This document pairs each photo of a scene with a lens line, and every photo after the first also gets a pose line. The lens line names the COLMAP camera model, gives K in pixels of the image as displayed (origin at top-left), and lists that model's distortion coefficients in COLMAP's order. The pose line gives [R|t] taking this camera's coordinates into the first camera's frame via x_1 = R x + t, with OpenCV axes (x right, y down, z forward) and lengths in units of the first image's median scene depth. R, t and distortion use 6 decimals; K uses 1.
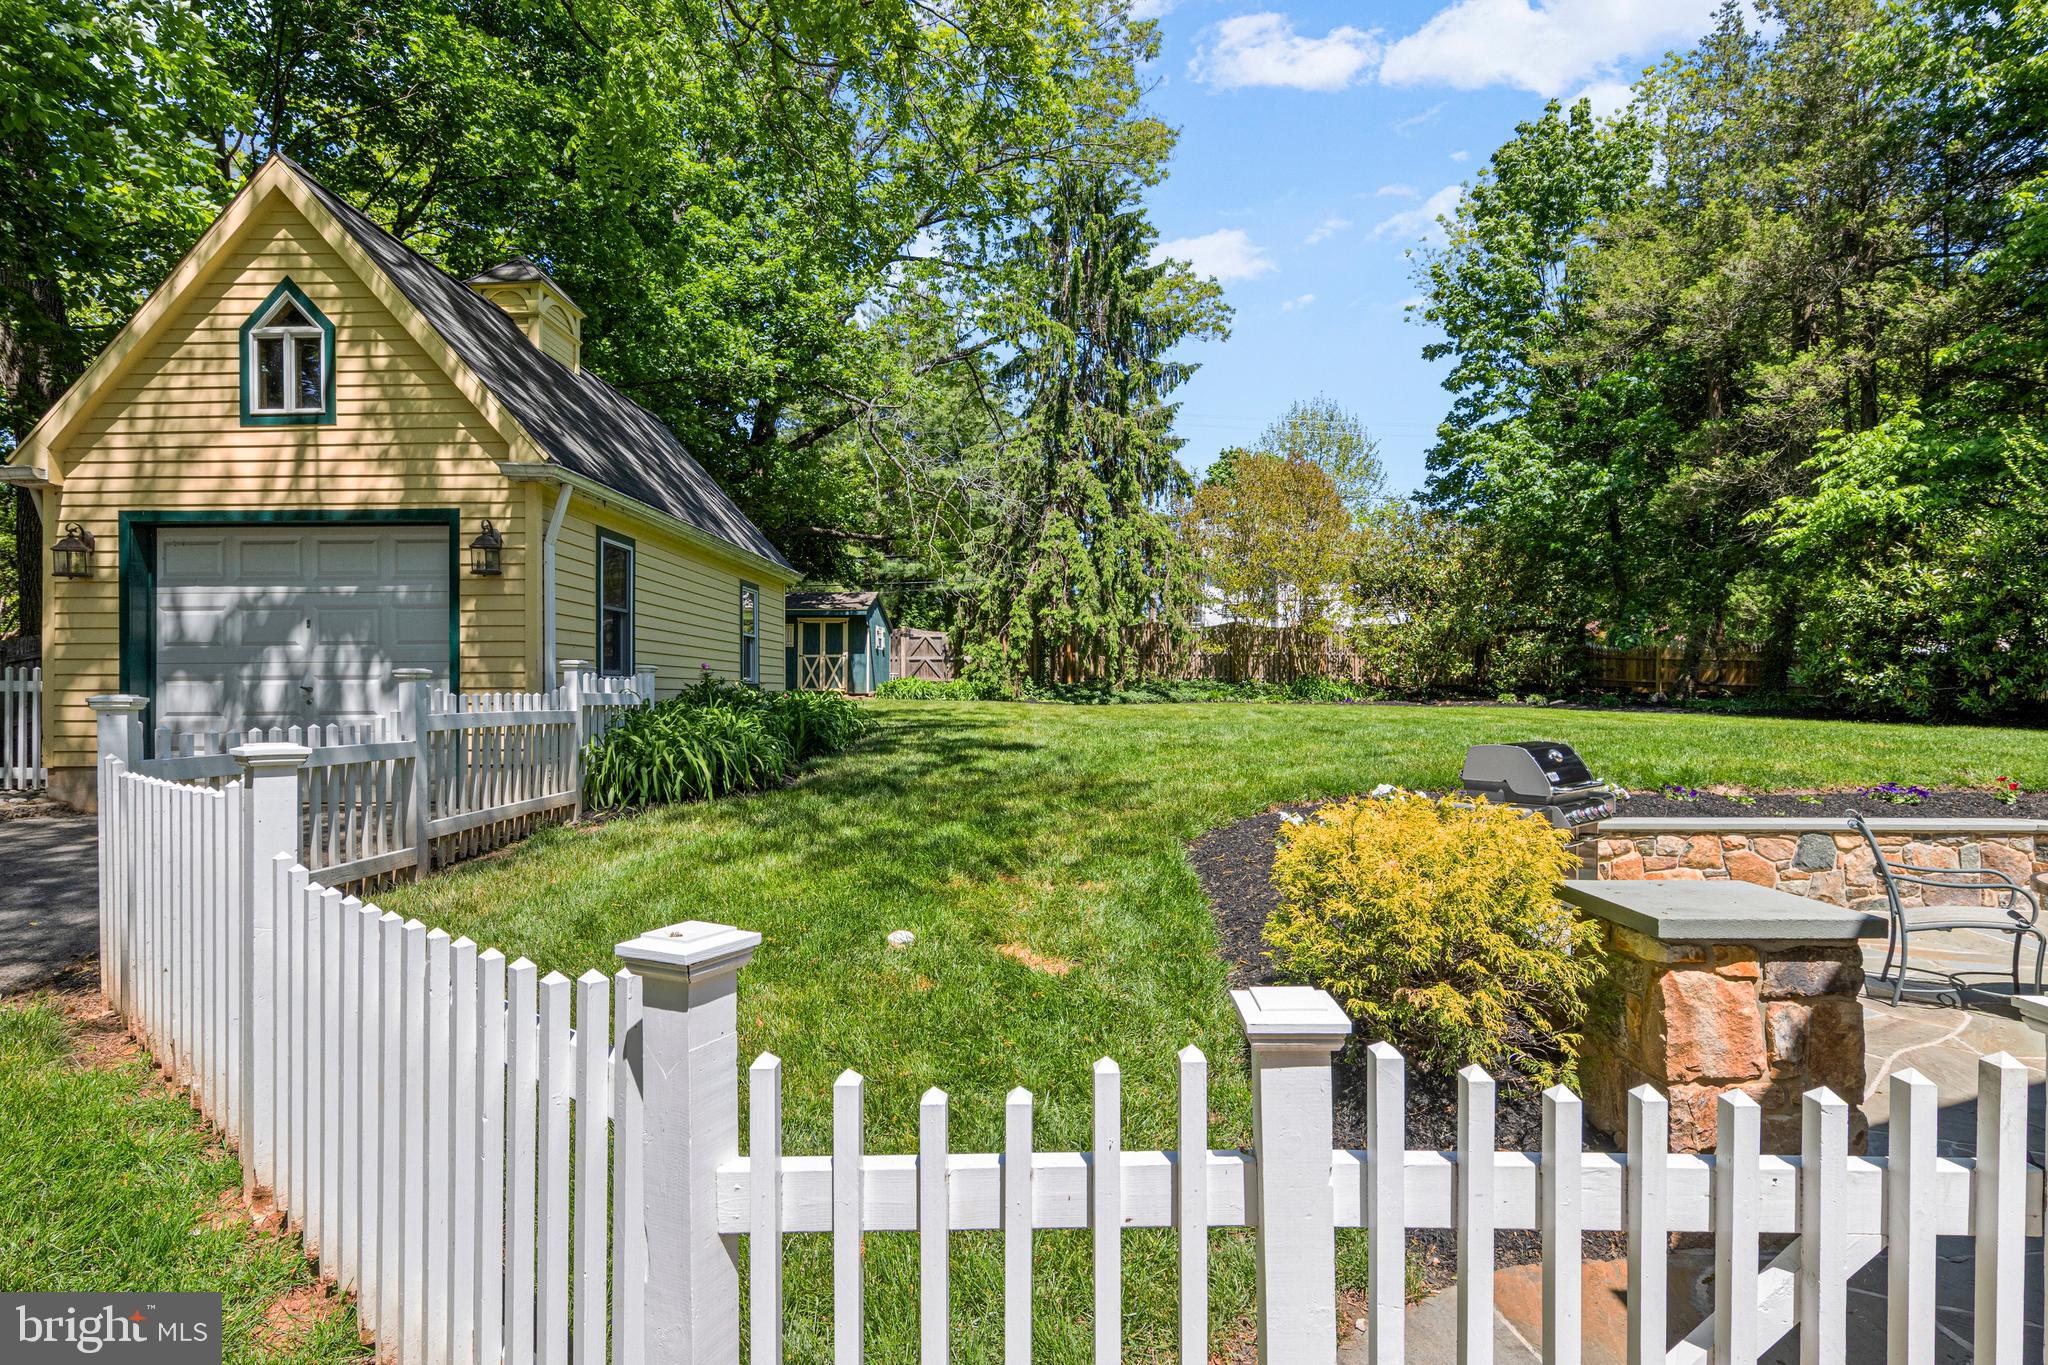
lens RADIAL K [[1044.0, 0, 1021.3], [0, 1044.0, 688.7], [0, 0, 1]] dist [0.017330, -0.002542]
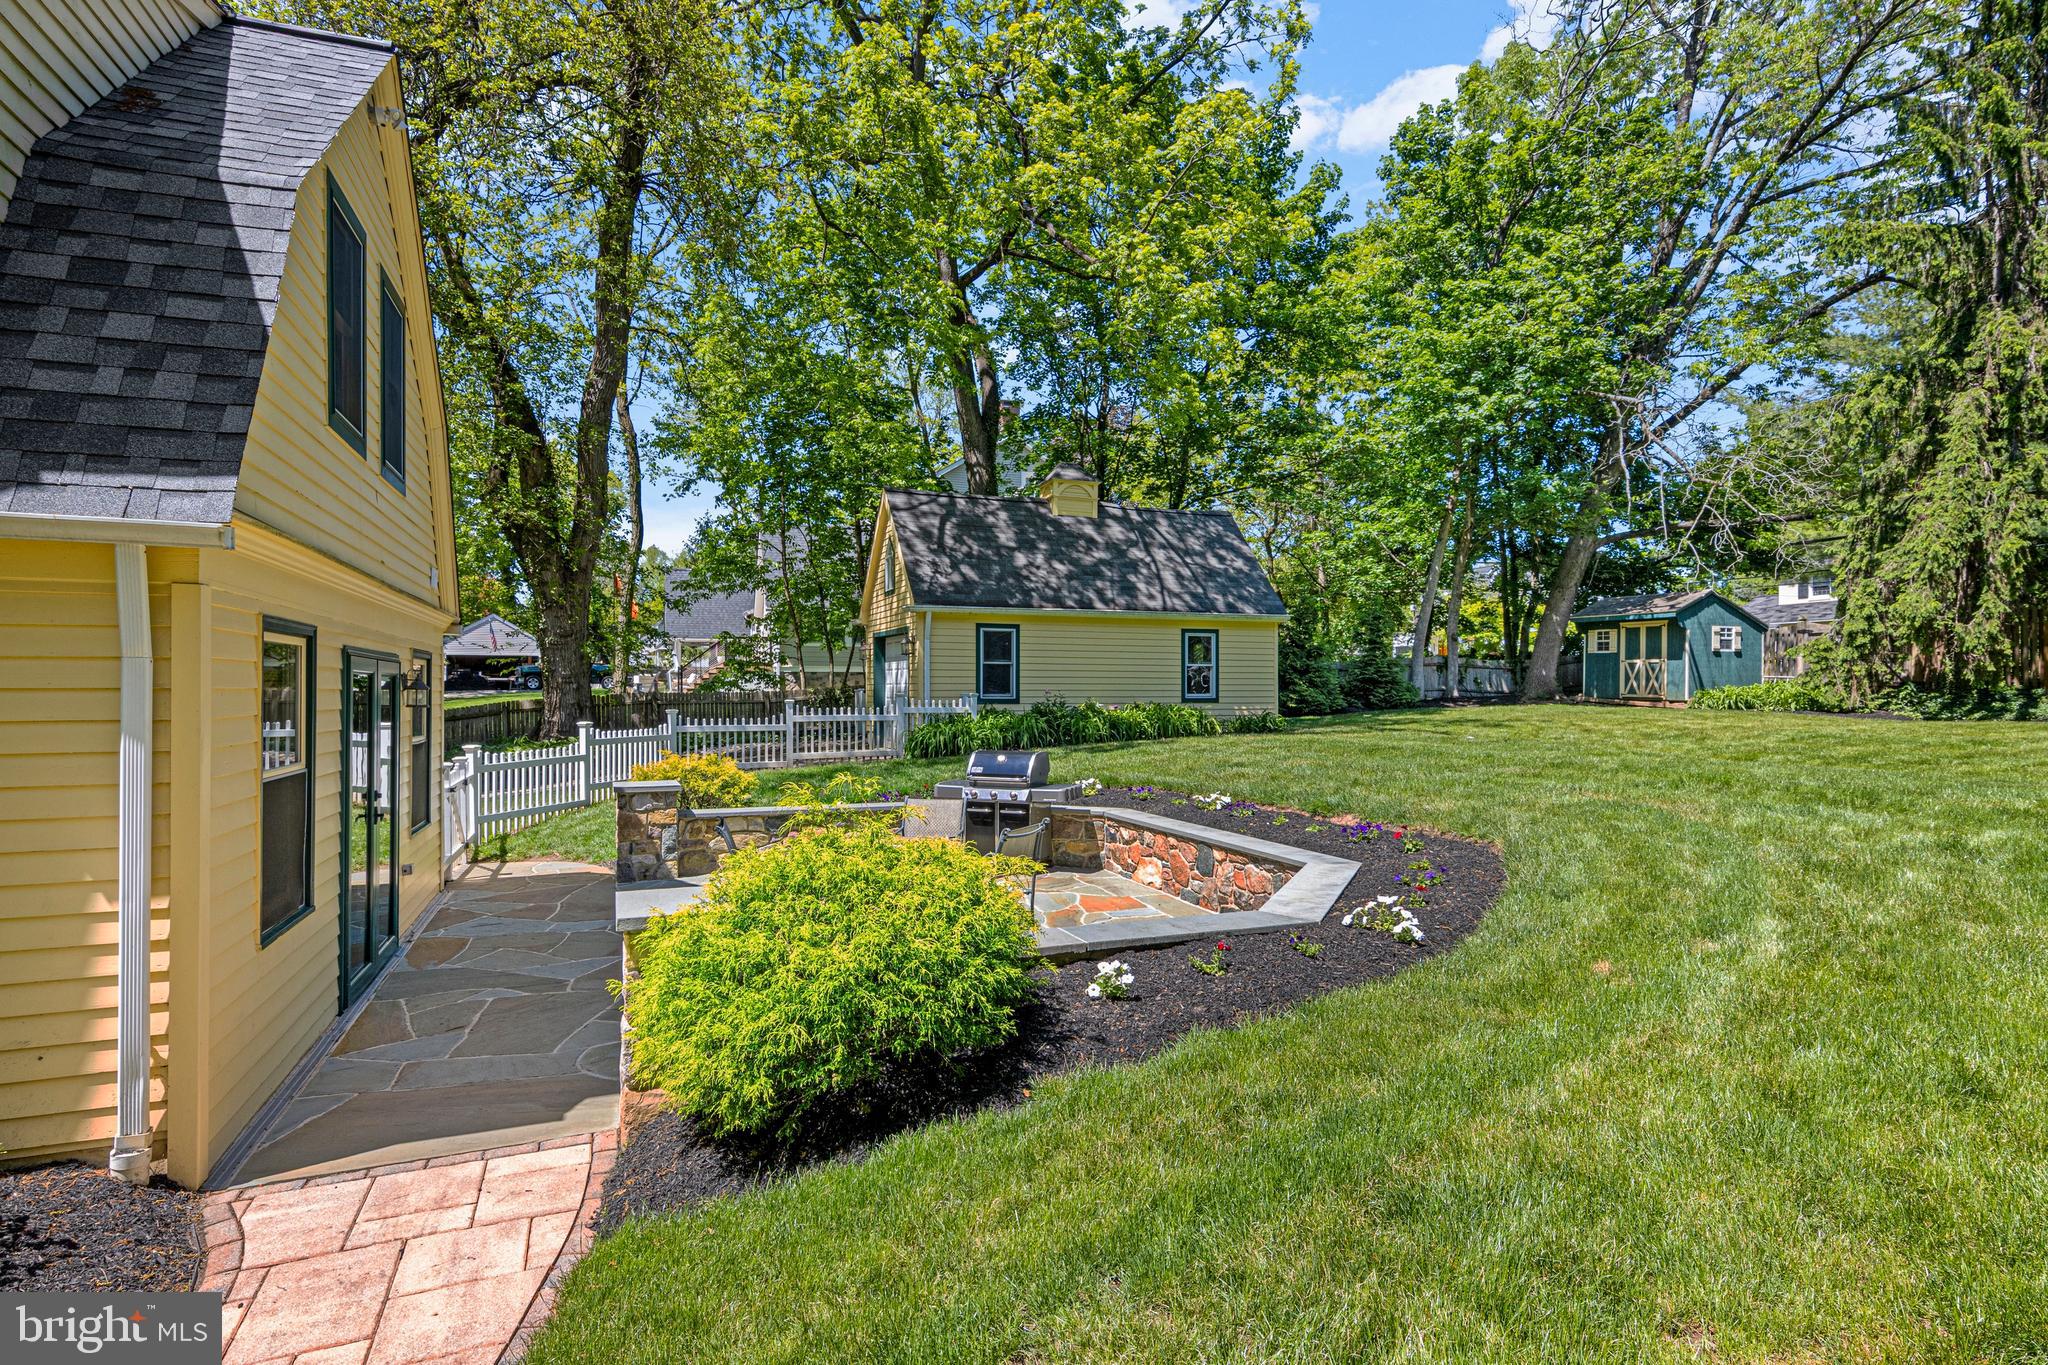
lens RADIAL K [[1047.4, 0, 1032.3], [0, 1047.4, 687.8], [0, 0, 1]] dist [0.018660, -0.004839]
pose [[0.400515, 0.003510, -0.916283, 1.697142], [0.002979, 0.999982, 0.005133, -0.047259], [0.916285, -0.004786, 0.400498, 0.322149]]
